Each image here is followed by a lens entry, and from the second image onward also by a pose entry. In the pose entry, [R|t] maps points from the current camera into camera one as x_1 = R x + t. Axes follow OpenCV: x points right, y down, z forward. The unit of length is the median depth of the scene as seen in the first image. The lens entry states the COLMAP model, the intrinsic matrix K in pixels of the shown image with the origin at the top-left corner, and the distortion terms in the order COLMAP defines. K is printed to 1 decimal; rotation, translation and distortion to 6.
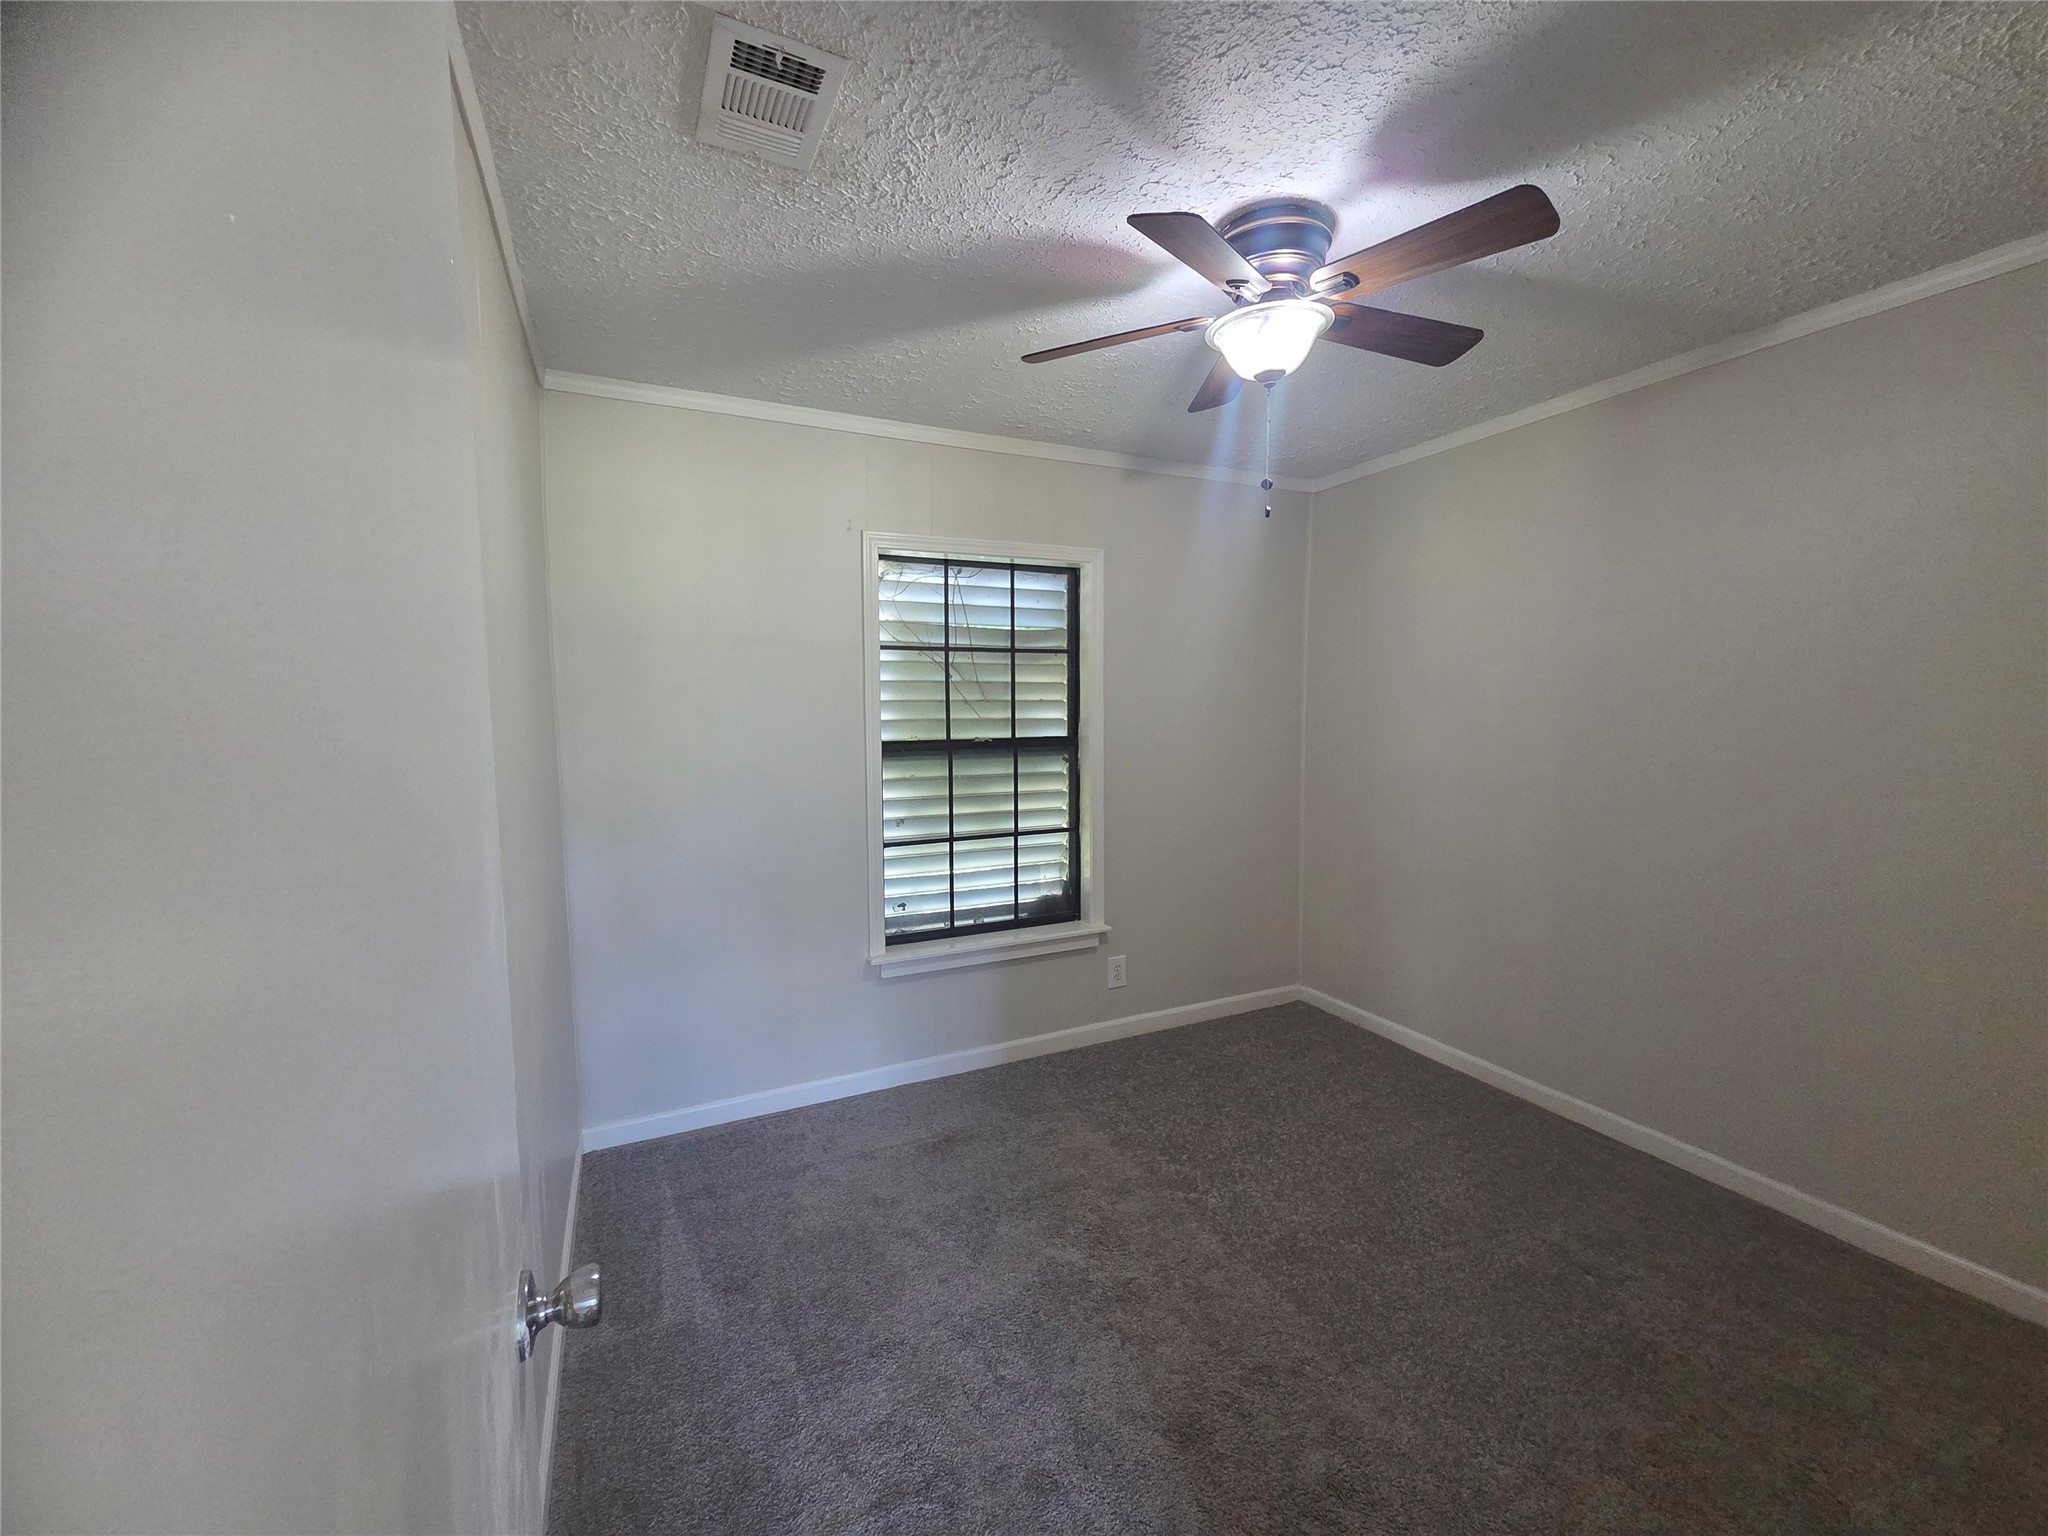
lens RADIAL K [[841.1, 0, 1031.4], [0, 841.1, 764.0], [0, 0, 1]] dist [-0.000787, 0.000049]
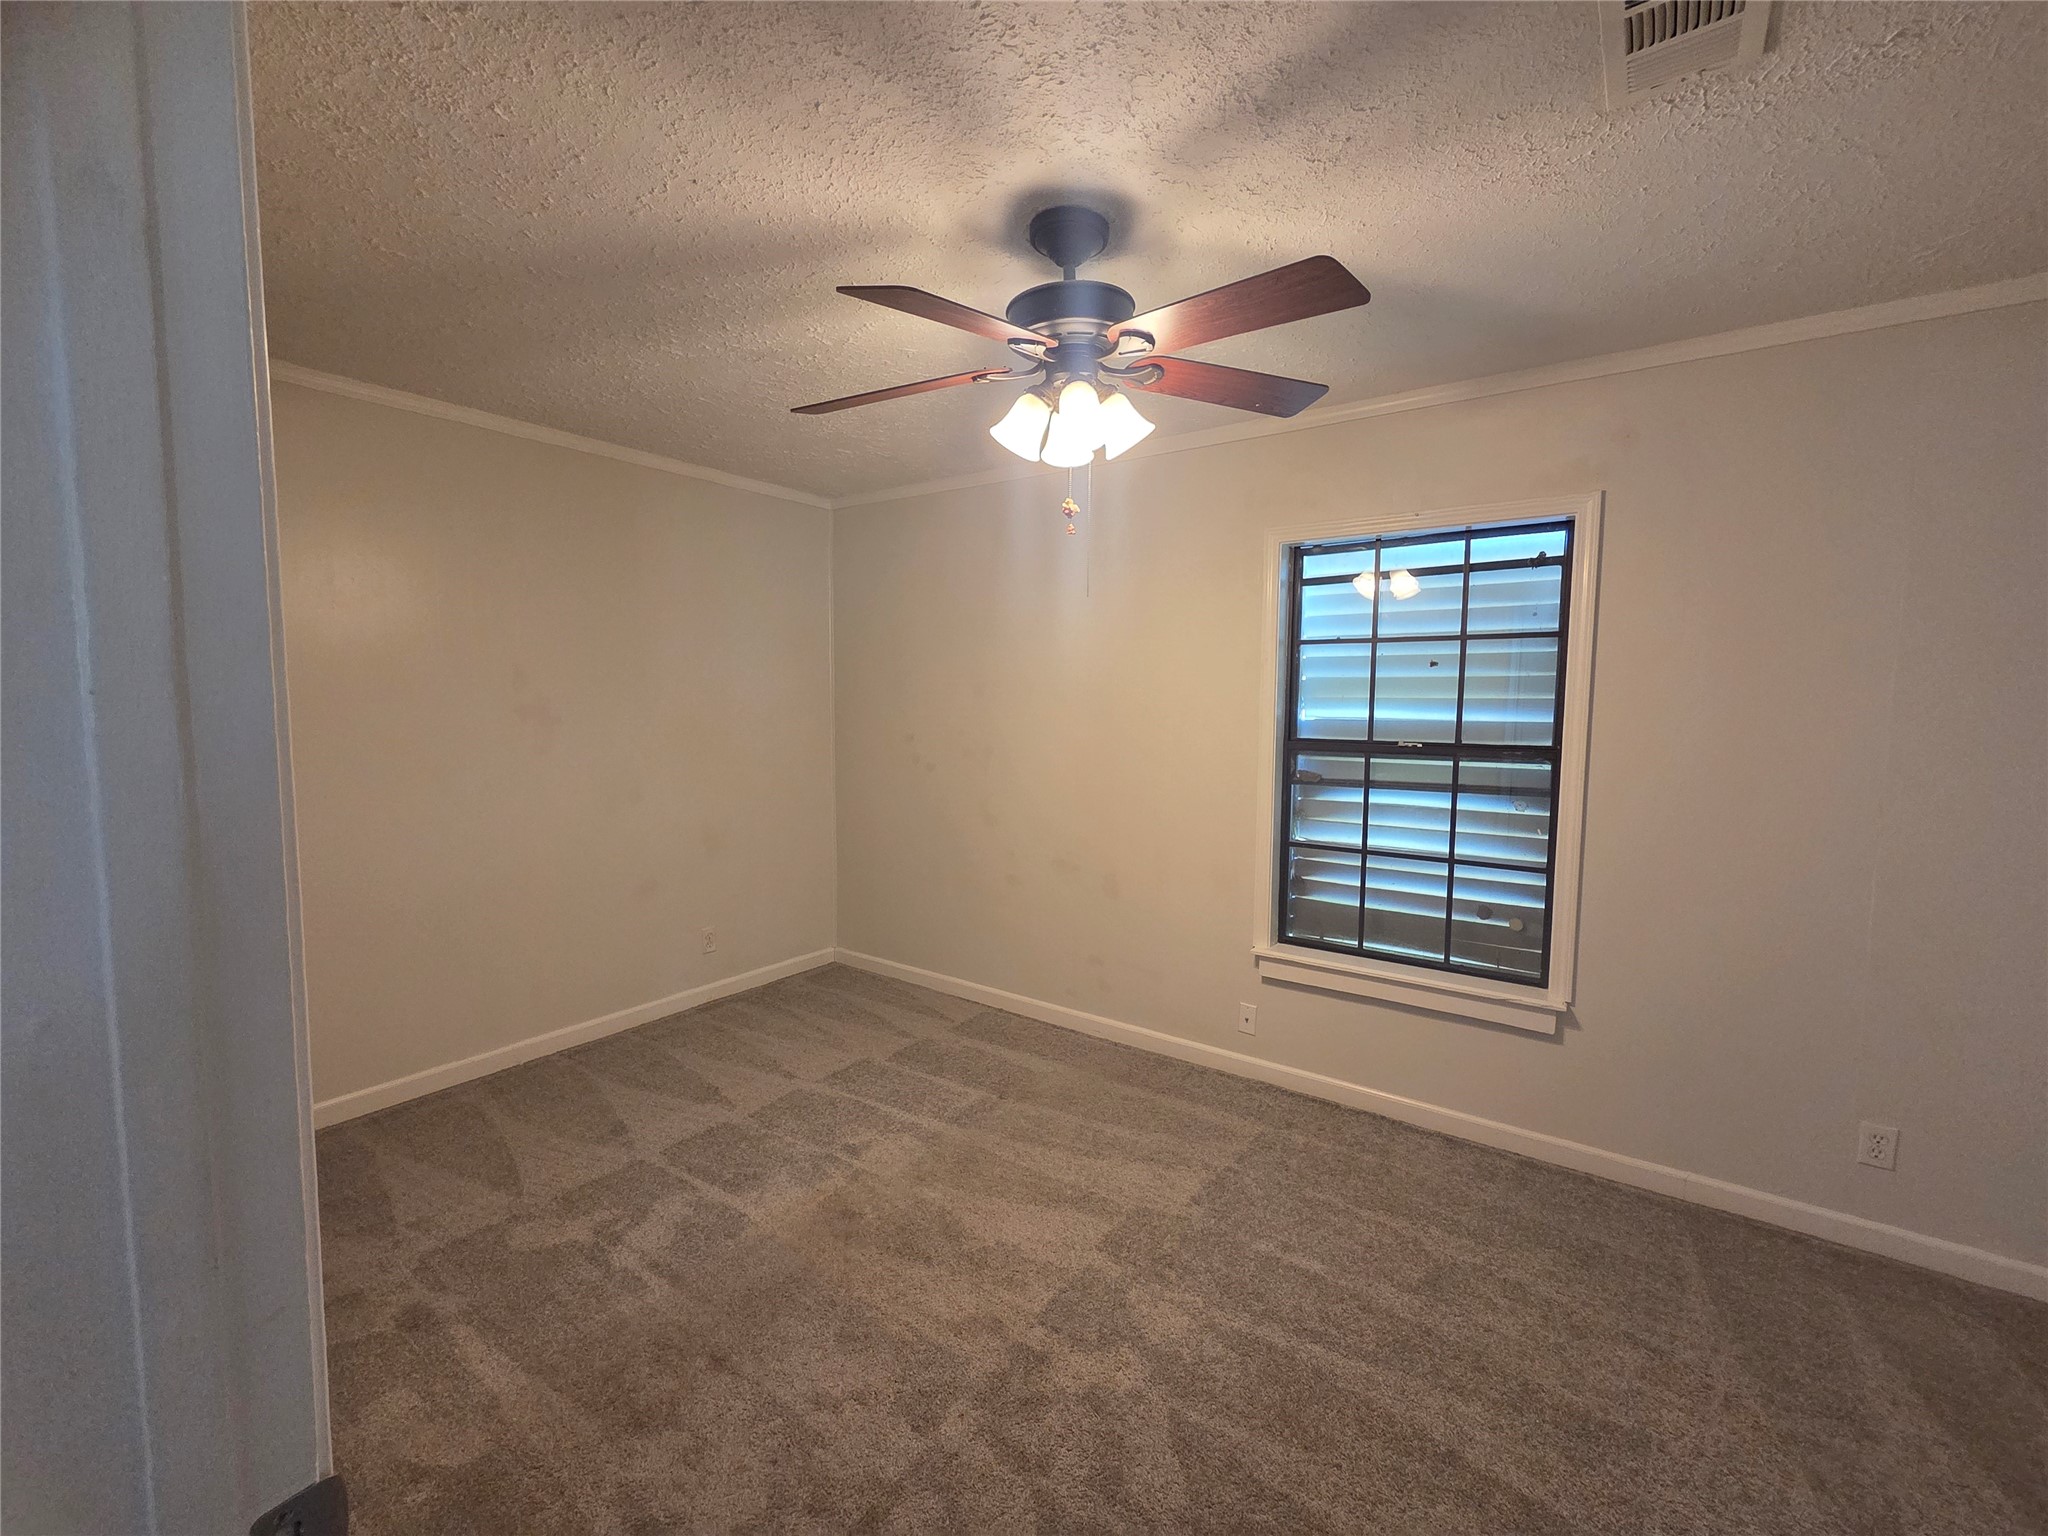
lens RADIAL K [[841.1, 0, 1031.4], [0, 841.1, 764.0], [0, 0, 1]] dist [-0.000787, 0.000049]
pose [[0.480895, 0.088195, -0.872331, 0.587181], [-0.079393, 0.995221, 0.056852, -0.030943], [0.873176, 0.041917, 0.485599, 0.271798]]
